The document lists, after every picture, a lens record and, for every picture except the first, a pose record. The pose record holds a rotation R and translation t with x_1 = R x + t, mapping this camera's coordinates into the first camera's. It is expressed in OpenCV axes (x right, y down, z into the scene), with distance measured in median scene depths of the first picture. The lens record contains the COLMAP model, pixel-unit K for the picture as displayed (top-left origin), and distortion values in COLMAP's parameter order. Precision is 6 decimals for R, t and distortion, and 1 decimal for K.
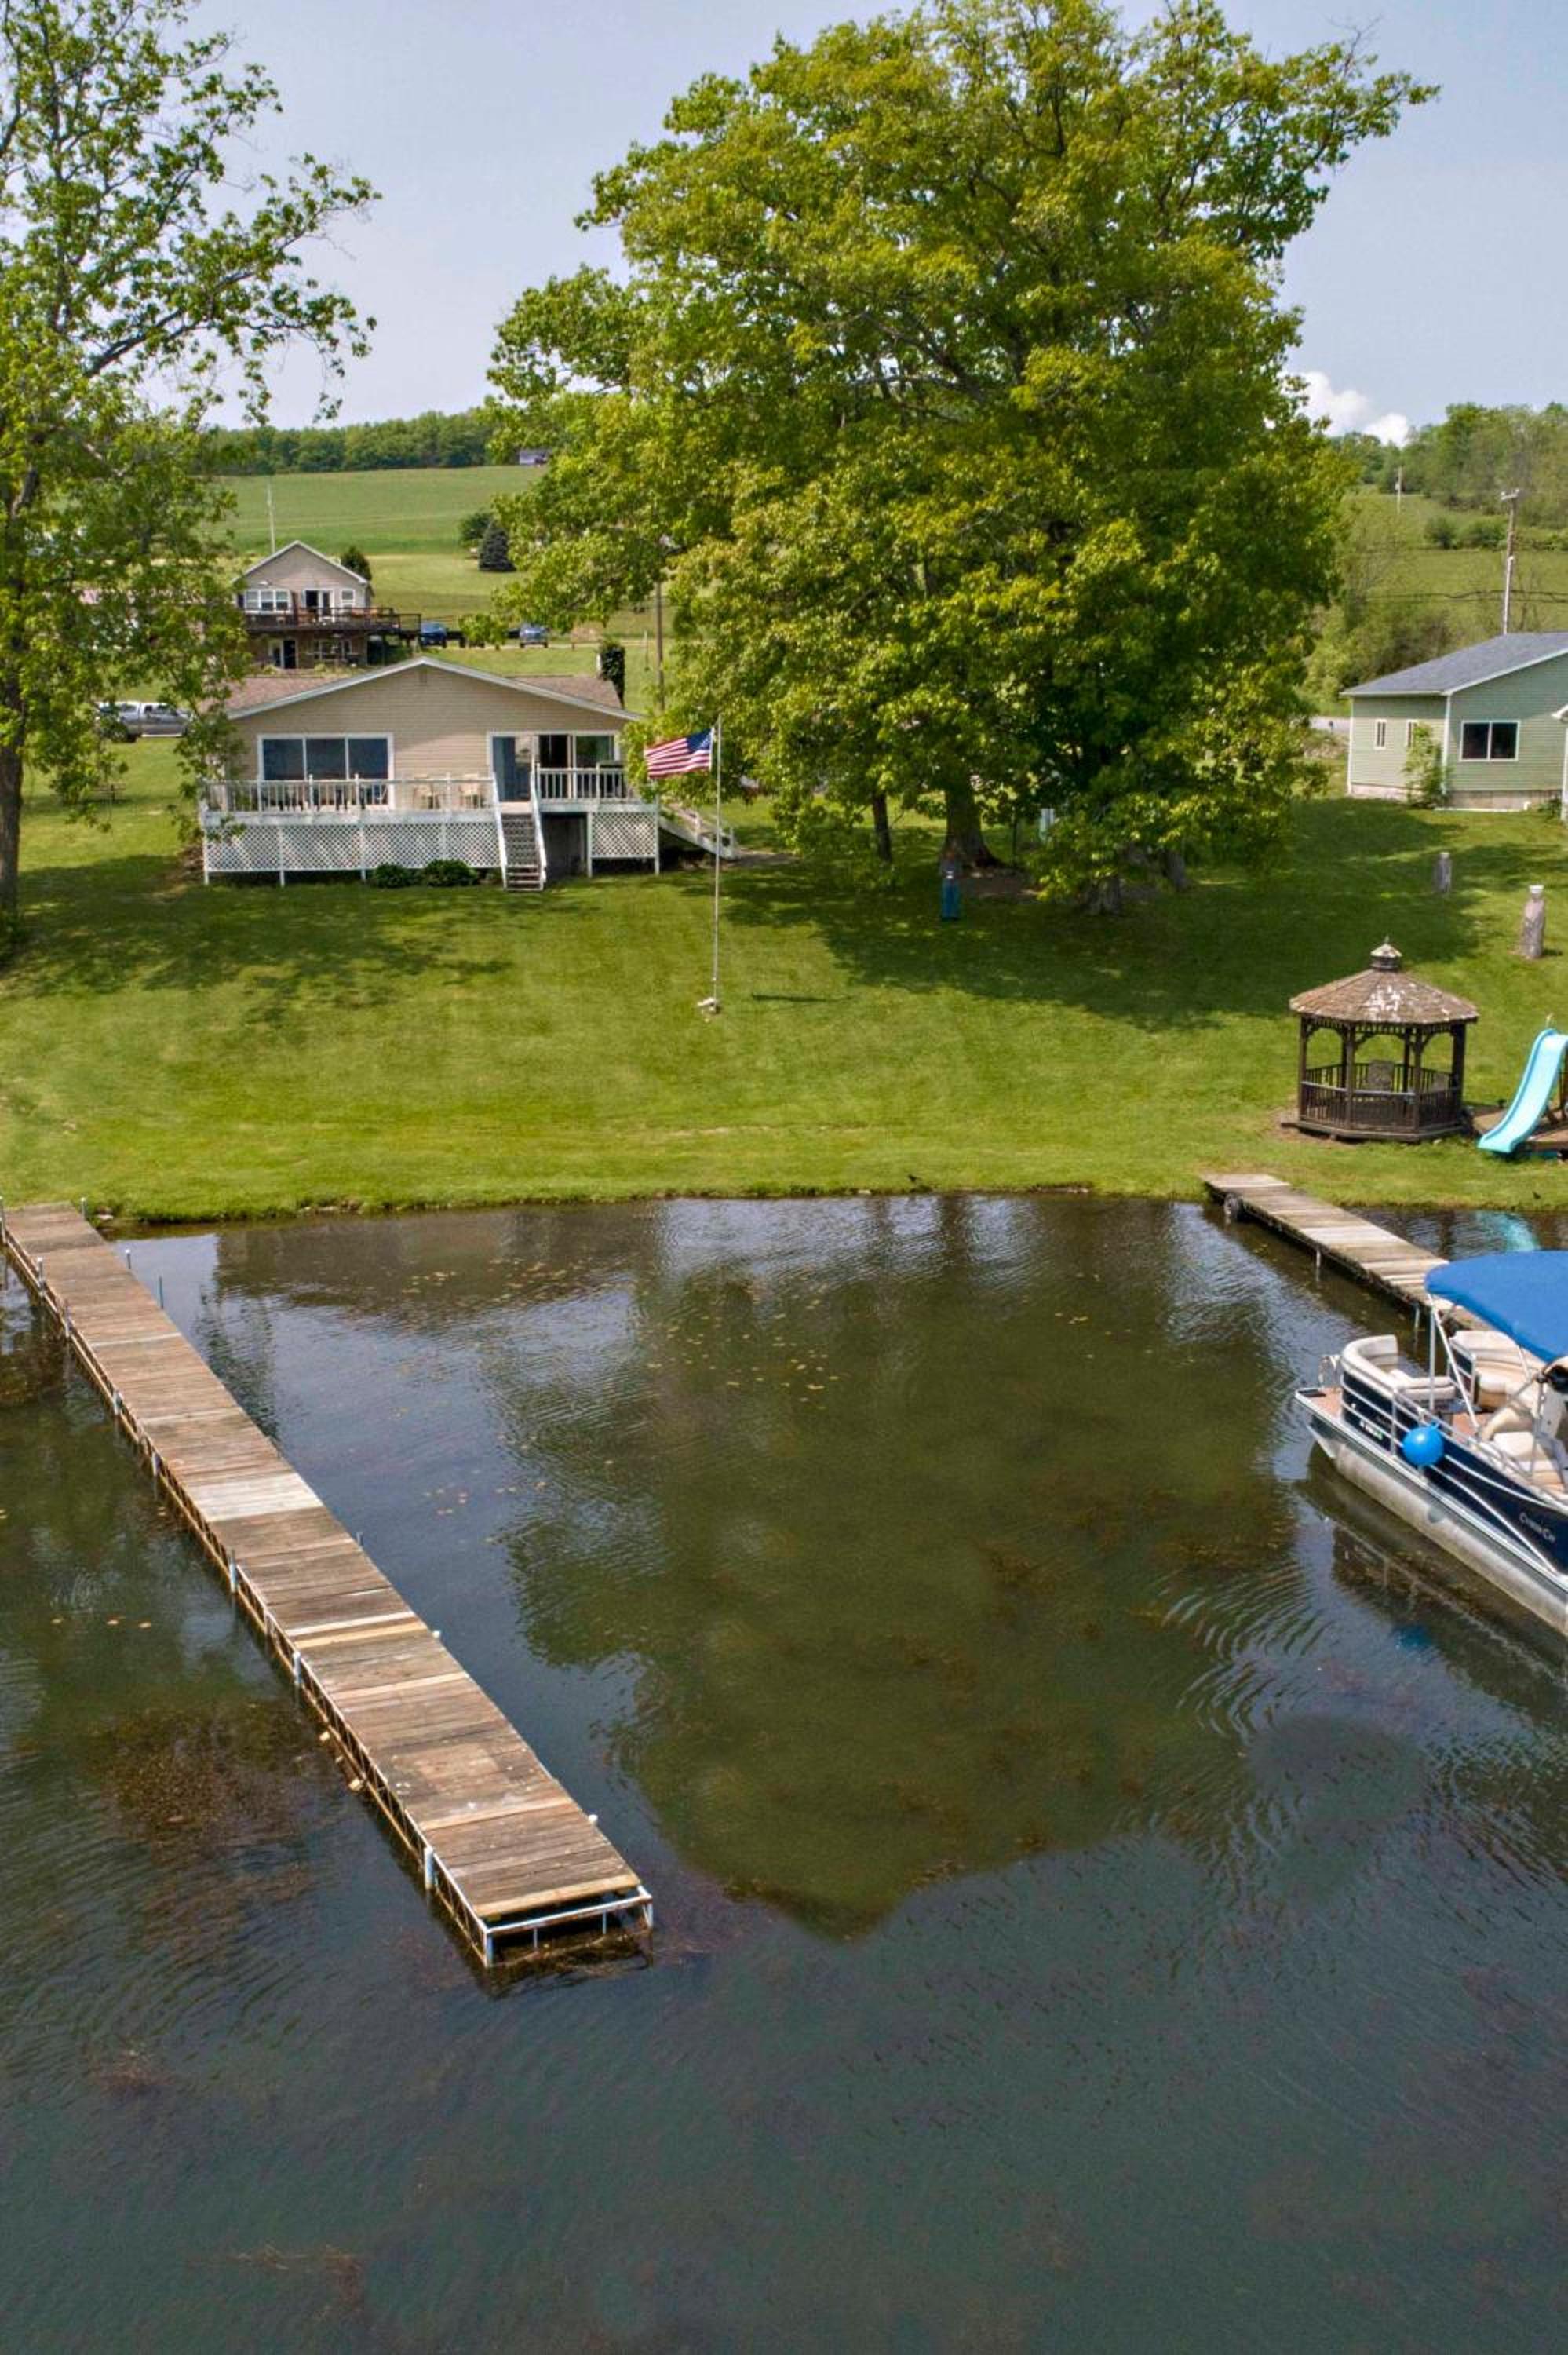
lens RADIAL K [[2687.2, 0, 707.2], [0, 2687.2, 1143.7], [0, 0, 1]] dist [-0.013500, 0.007768]
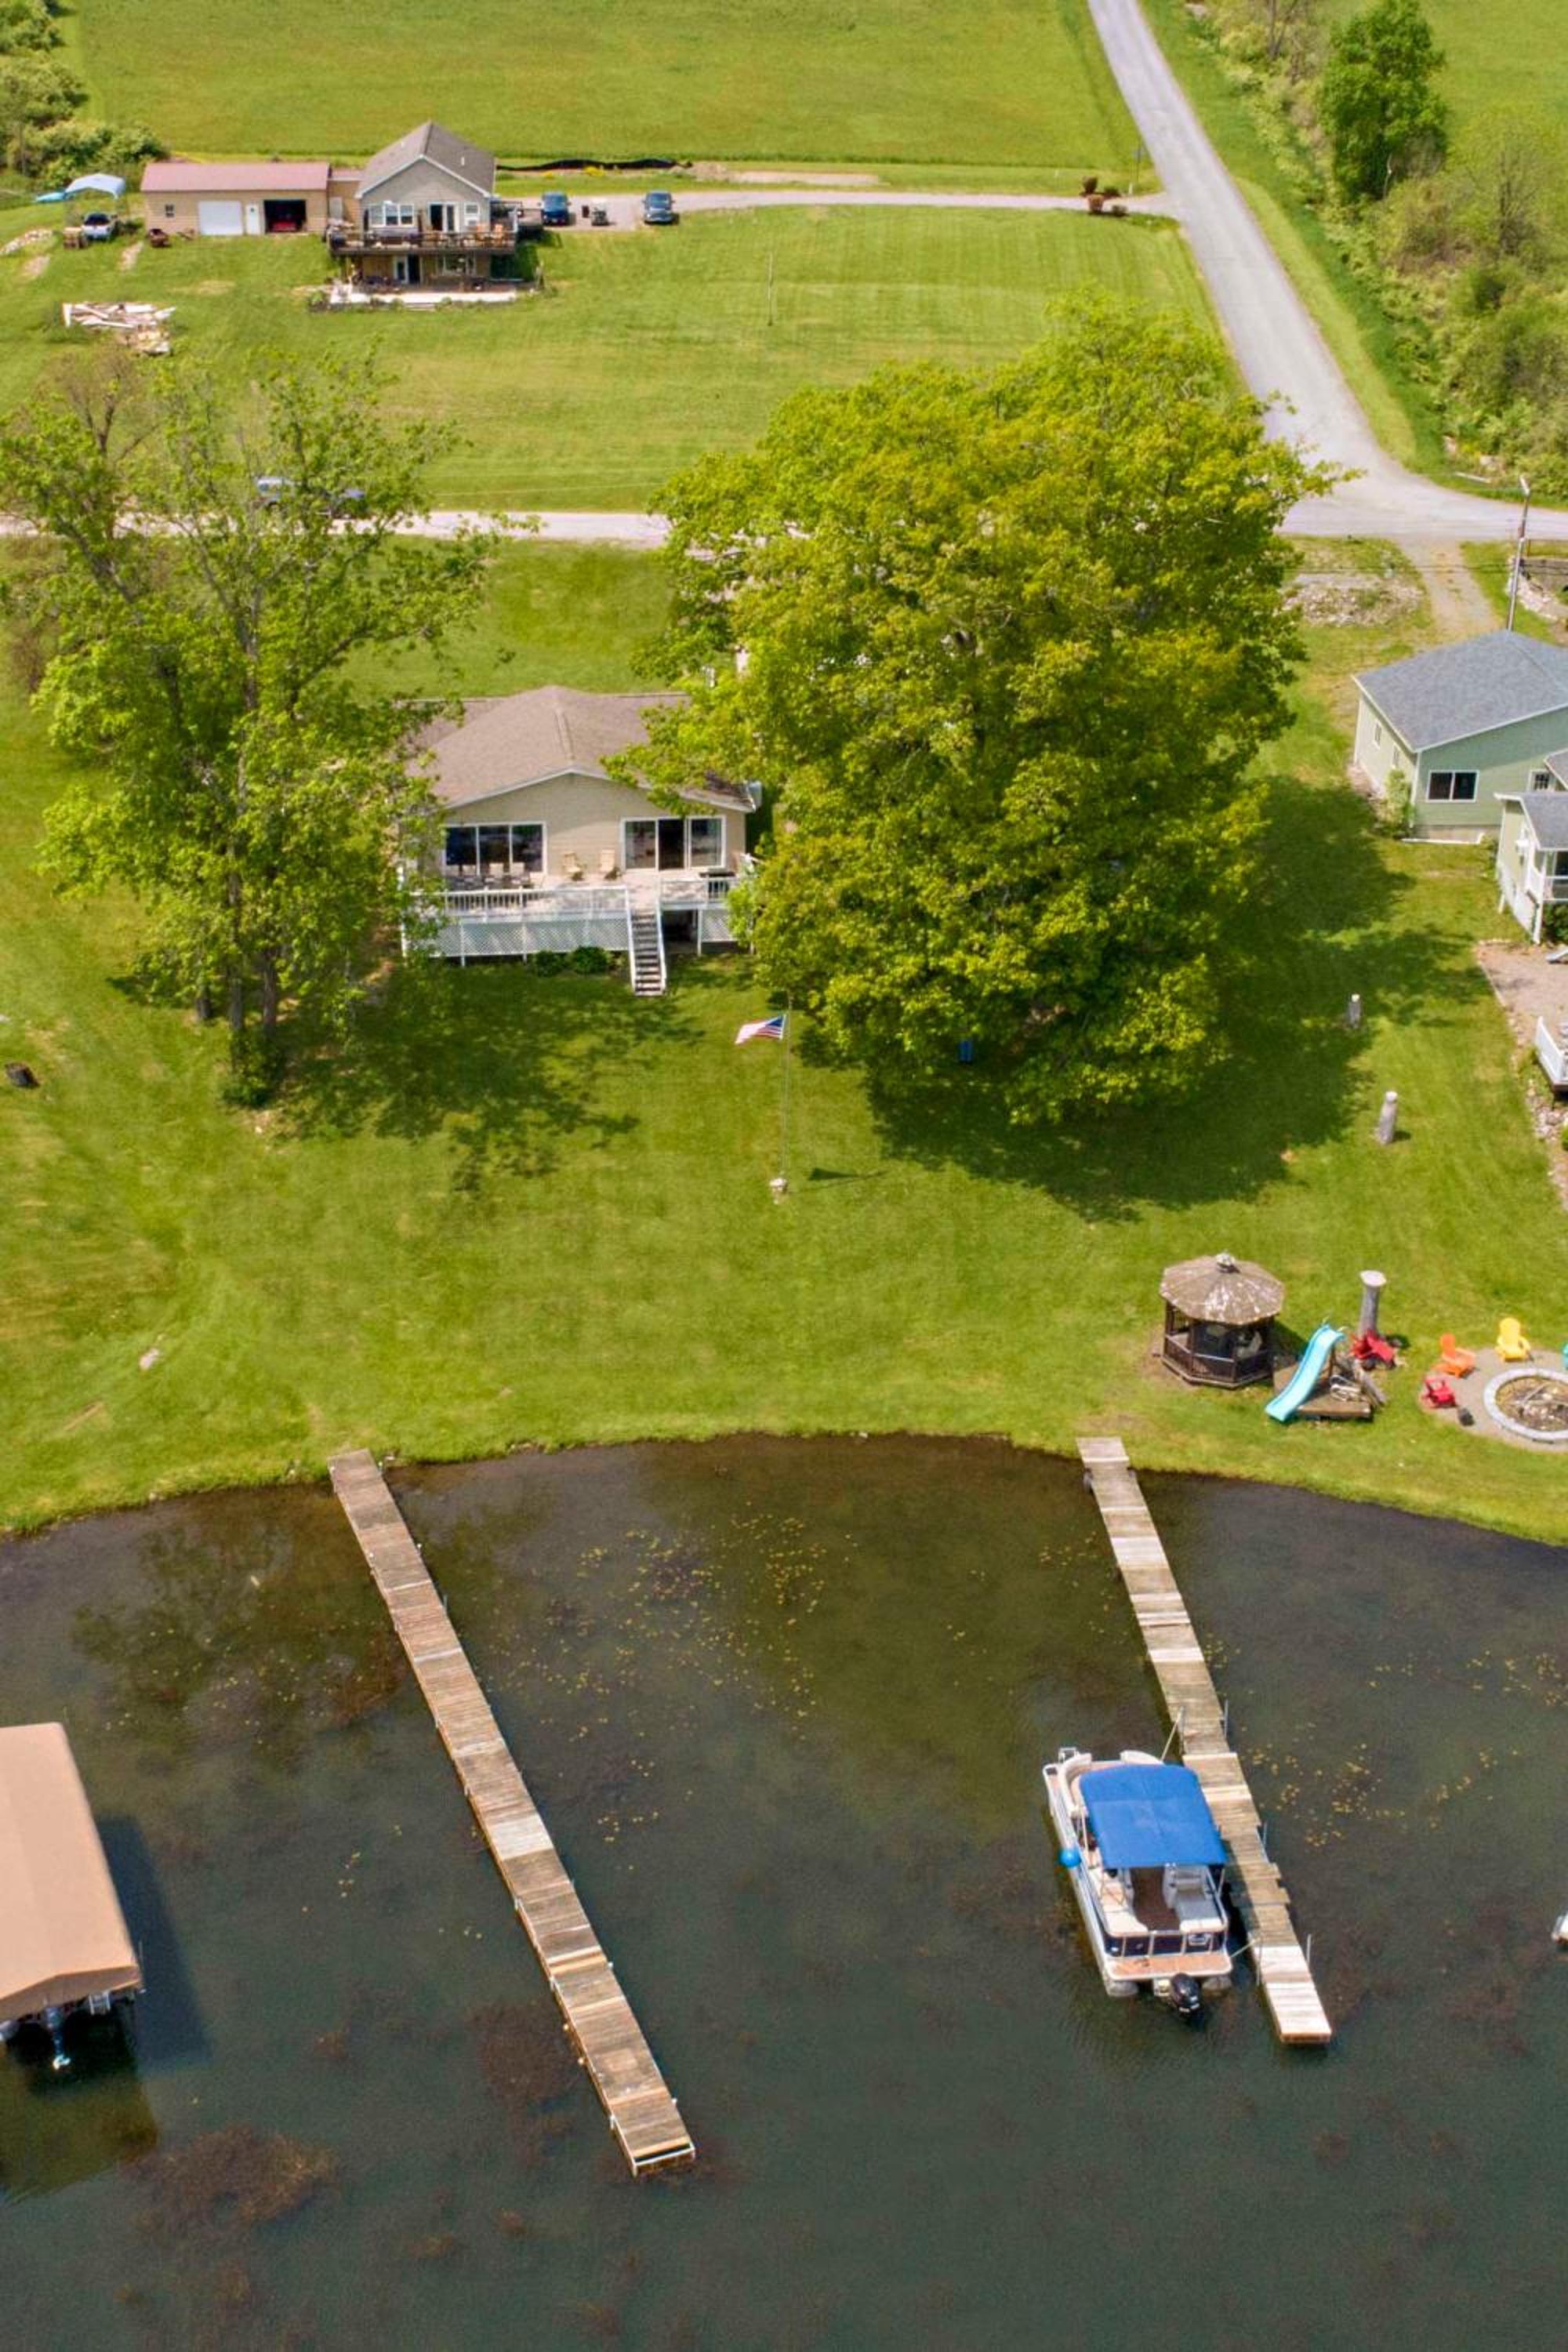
lens RADIAL K [[3473.8, 0, 615.1], [0, 3473.8, 877.4], [0, 0, 1]] dist [0.008702, -0.057807]
pose [[0.997217, 0.029809, -0.068342, 0.034946], [-0.014302, 0.976059, 0.217036, -0.600410], [0.073176, -0.215454, 0.973768, -0.746117]]
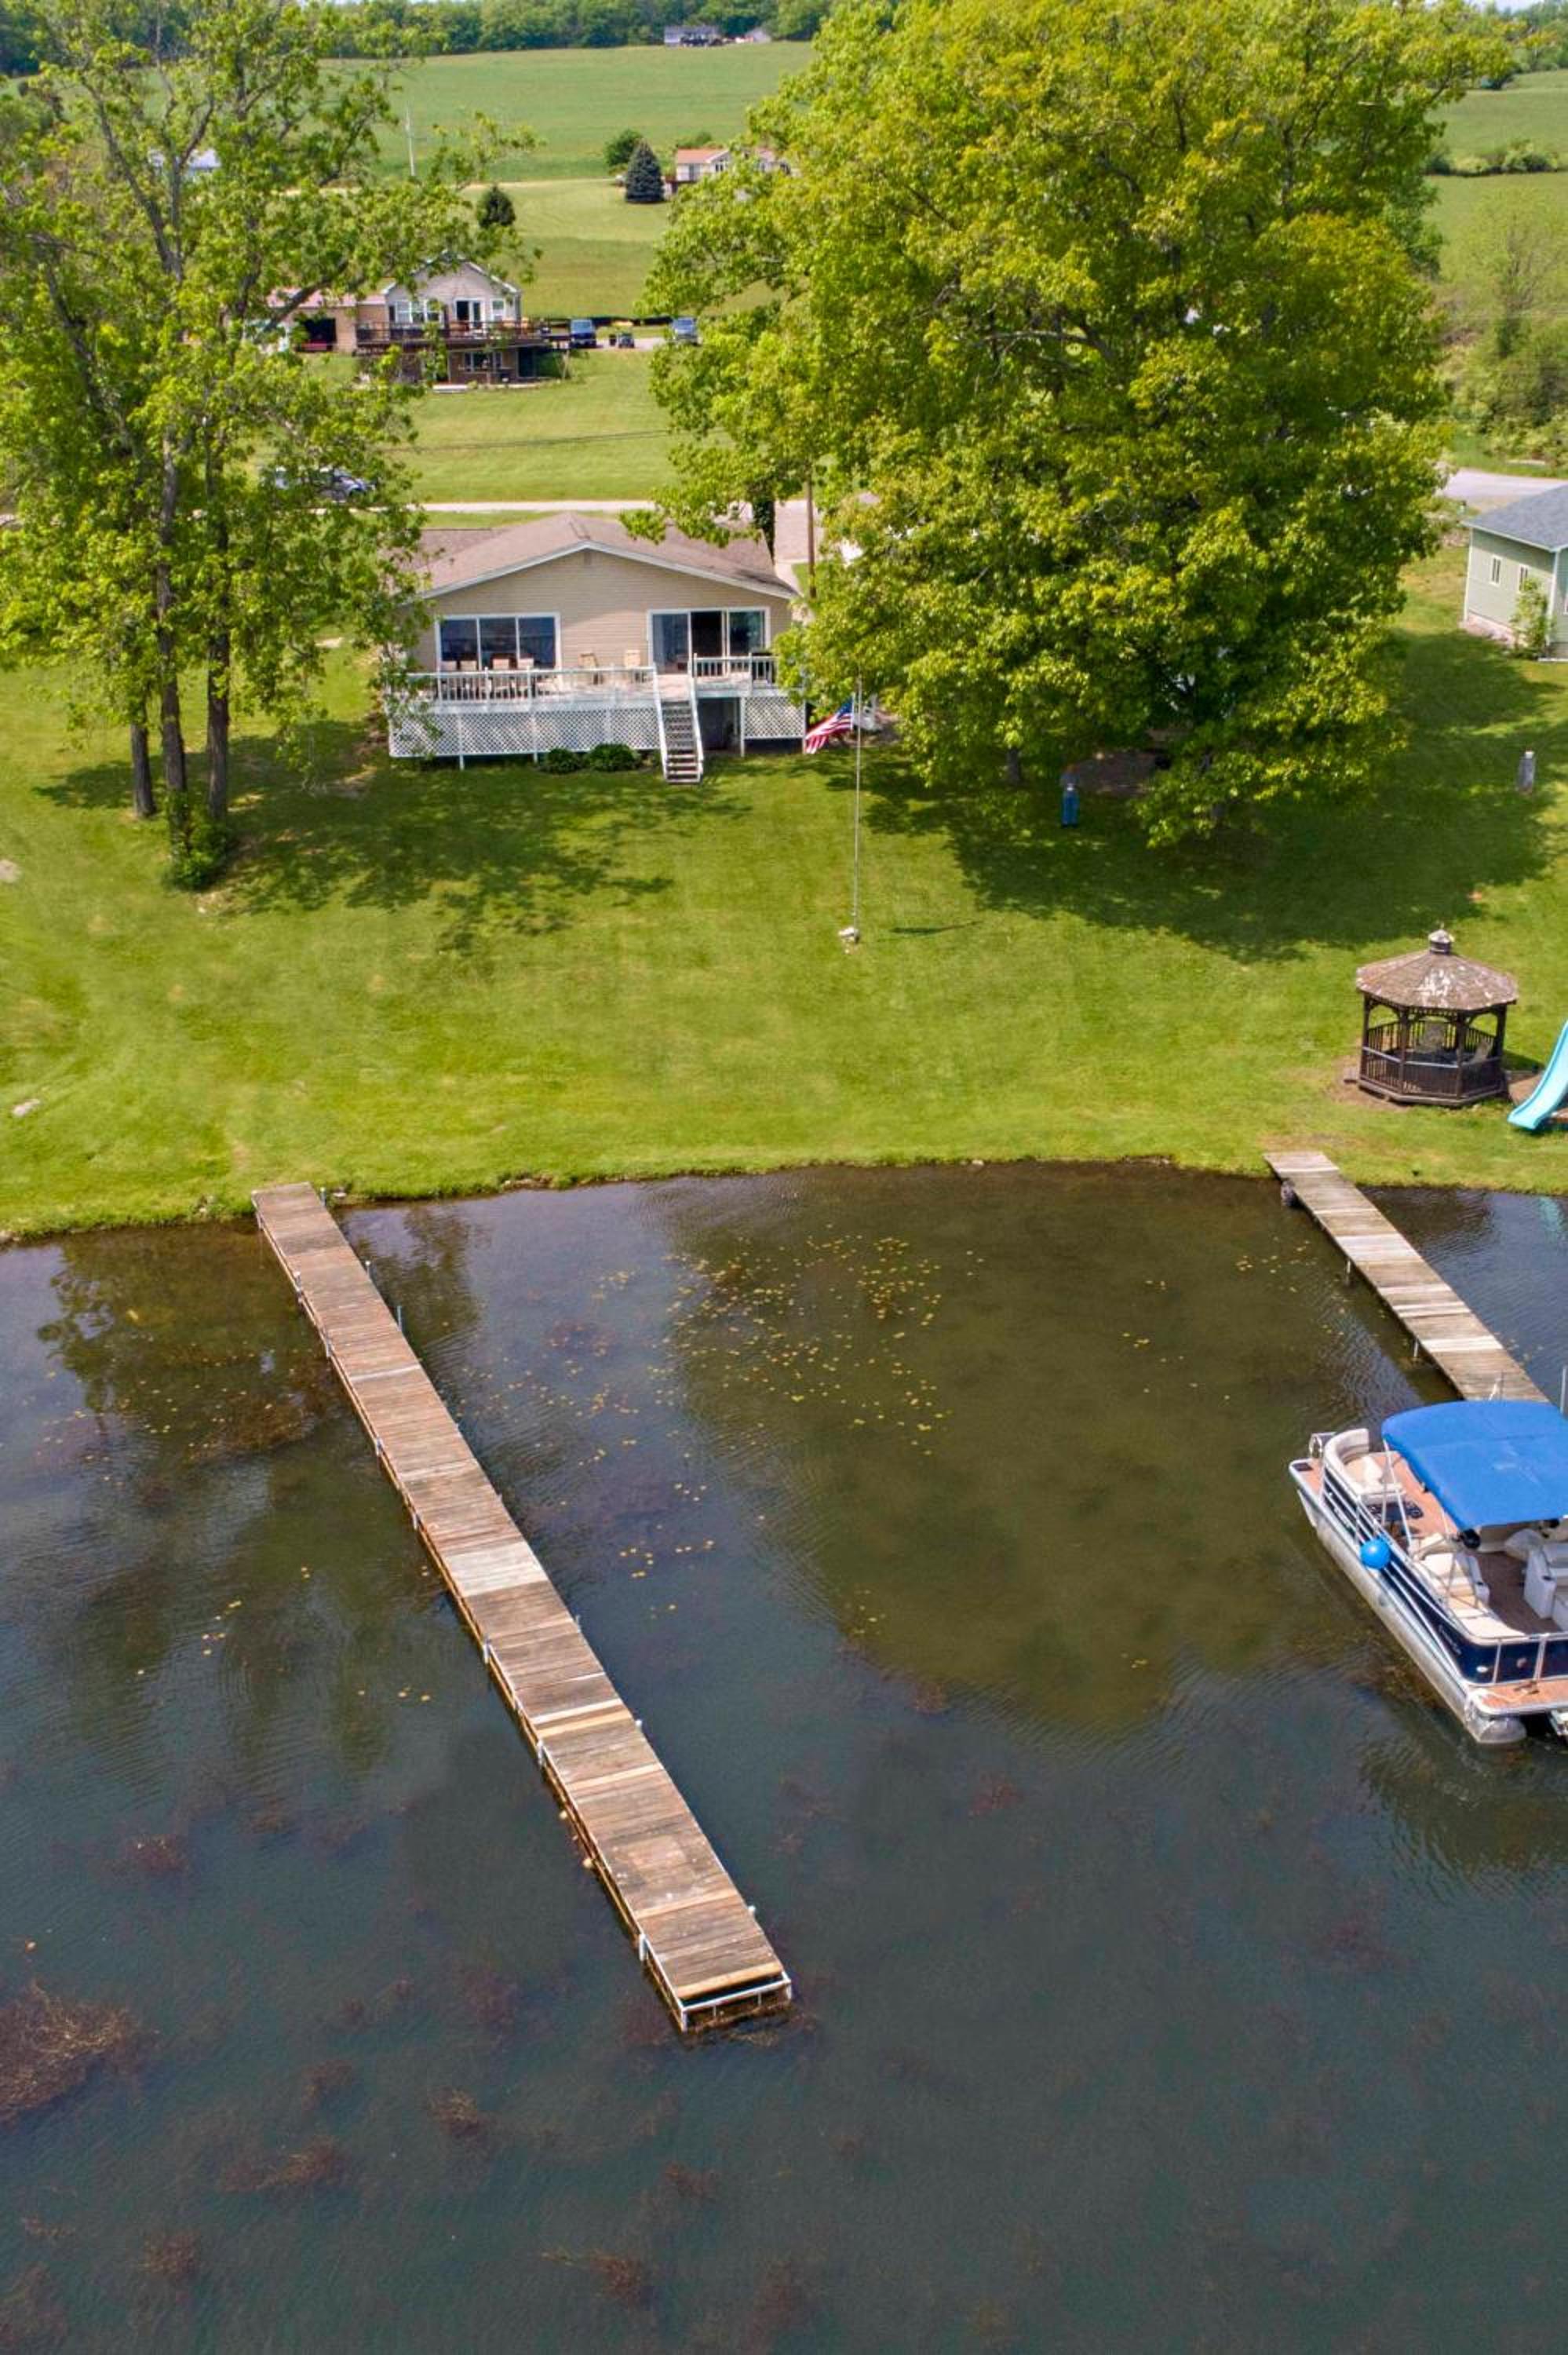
lens RADIAL K [[2755.6, 0, 784.0], [0, 2755.6, 1177.5], [0, 0, 1]] dist [-0.009330, 0.015333]
pose [[0.999624, 0.006712, -0.026567, 0.004680], [-0.002076, 0.985302, 0.170809, -0.147248], [0.027323, -0.170690, 0.984946, -0.154701]]
